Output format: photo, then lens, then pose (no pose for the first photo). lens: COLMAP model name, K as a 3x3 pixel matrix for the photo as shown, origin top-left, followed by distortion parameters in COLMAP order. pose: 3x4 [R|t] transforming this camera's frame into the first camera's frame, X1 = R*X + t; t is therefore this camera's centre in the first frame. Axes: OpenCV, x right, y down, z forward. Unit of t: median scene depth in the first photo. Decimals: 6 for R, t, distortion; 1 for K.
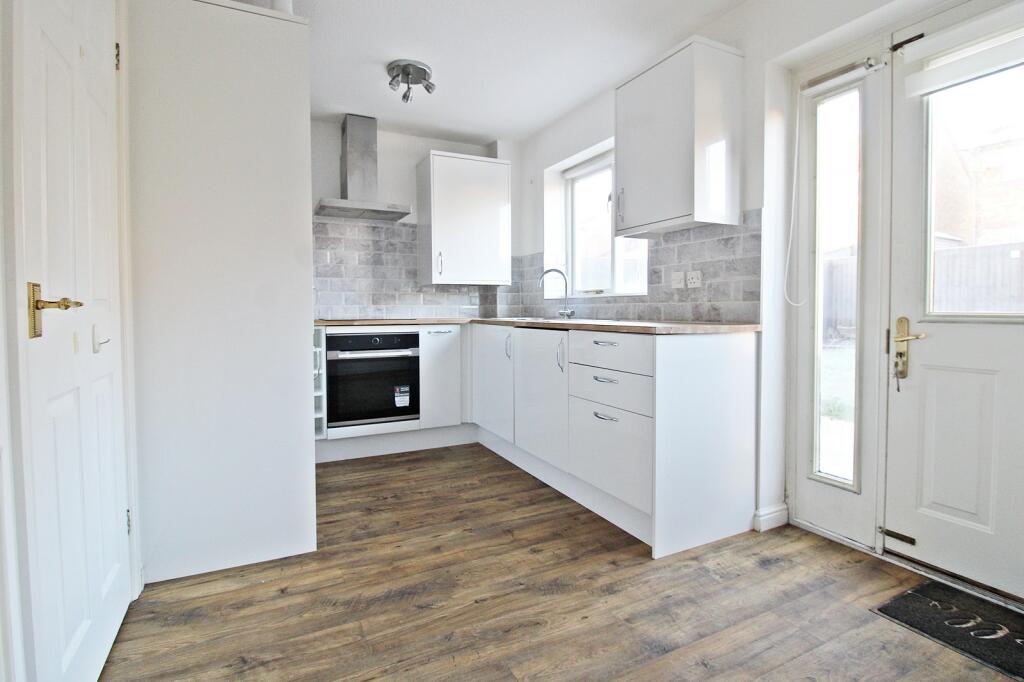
lens RADIAL K [[503.8, 0, 512.3], [0, 503.8, 328.0], [0, 0, 1]] dist [-0.000070, -0.015023]
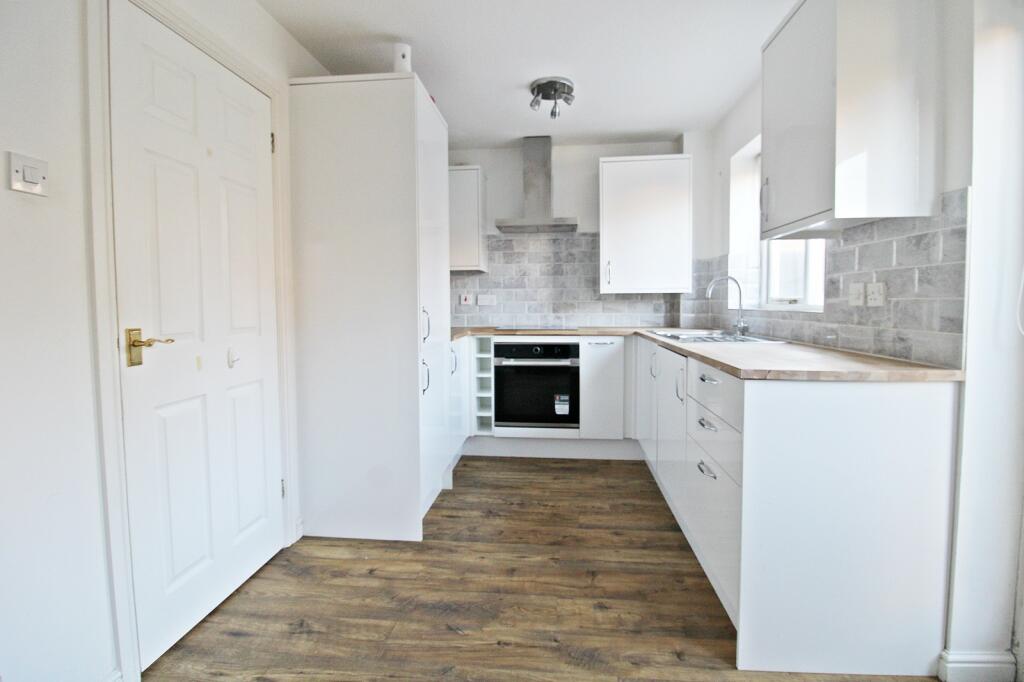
lens RADIAL K [[477.3, 0, 512.9], [0, 477.3, 327.0], [0, 0, 1]] dist [-0.000653, -0.012668]
pose [[0.843942, 0.025767, -0.535815, 0.272100], [-0.016436, 0.999619, 0.022182, -0.054181], [0.536182, -0.009914, 0.844044, 0.157141]]
